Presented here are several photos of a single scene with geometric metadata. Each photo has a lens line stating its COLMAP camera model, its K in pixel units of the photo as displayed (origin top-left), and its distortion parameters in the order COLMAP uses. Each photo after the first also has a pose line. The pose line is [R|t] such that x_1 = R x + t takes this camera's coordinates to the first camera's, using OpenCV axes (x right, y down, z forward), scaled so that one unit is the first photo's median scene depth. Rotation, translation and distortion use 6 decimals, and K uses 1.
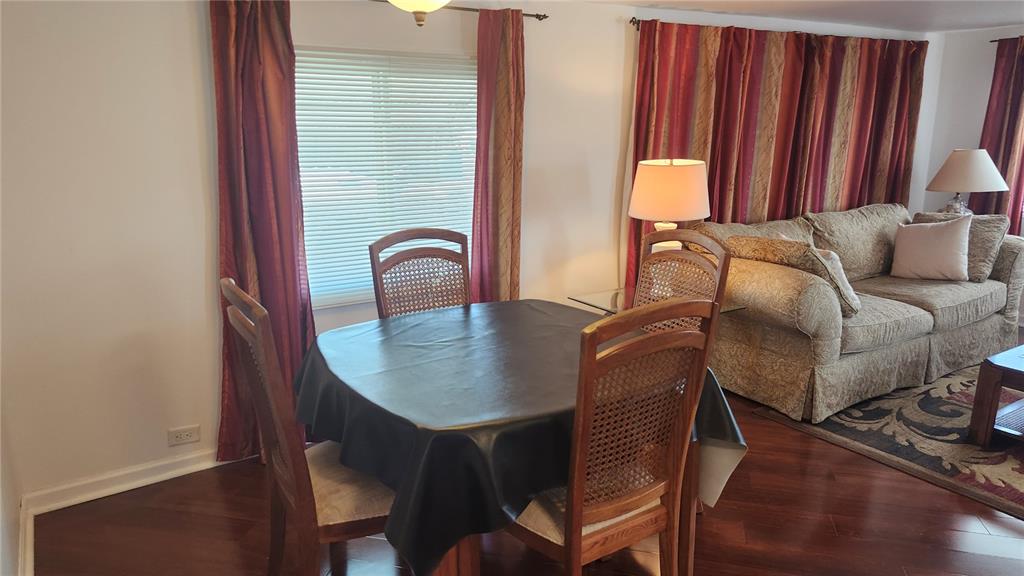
lens RADIAL K [[710.7, 0, 512.0], [0, 710.7, 288.0], [0, 0, 1]] dist [0.037429, -0.064374]
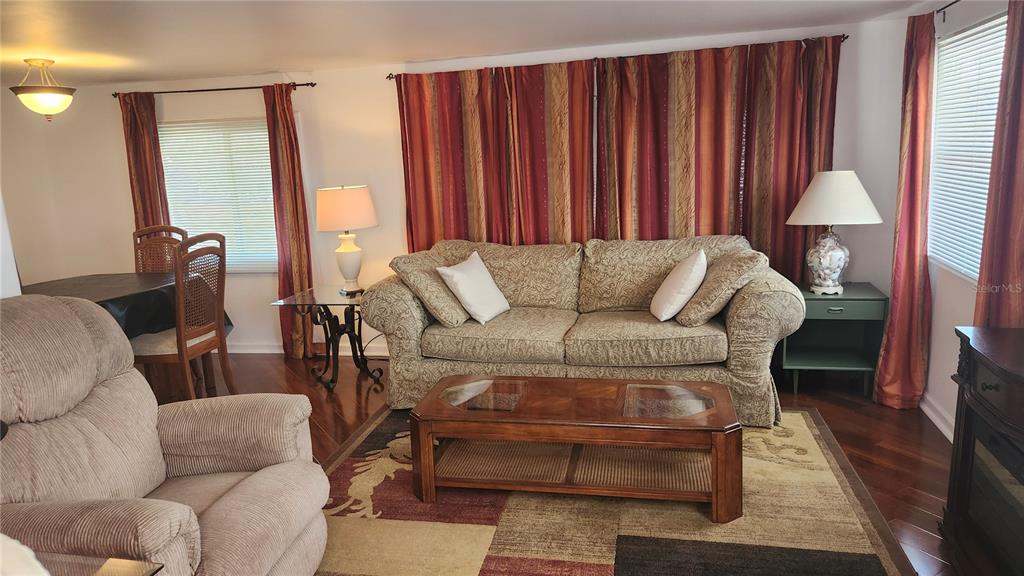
lens RADIAL K [[710.7, 0, 512.0], [0, 710.7, 288.0], [0, 0, 1]] dist [0.037429, -0.064374]
pose [[0.702653, 0.101379, -0.704273, 1.238927], [-0.126452, 0.991834, 0.016613, -0.045720], [0.700206, 0.077384, 0.709735, 0.267103]]
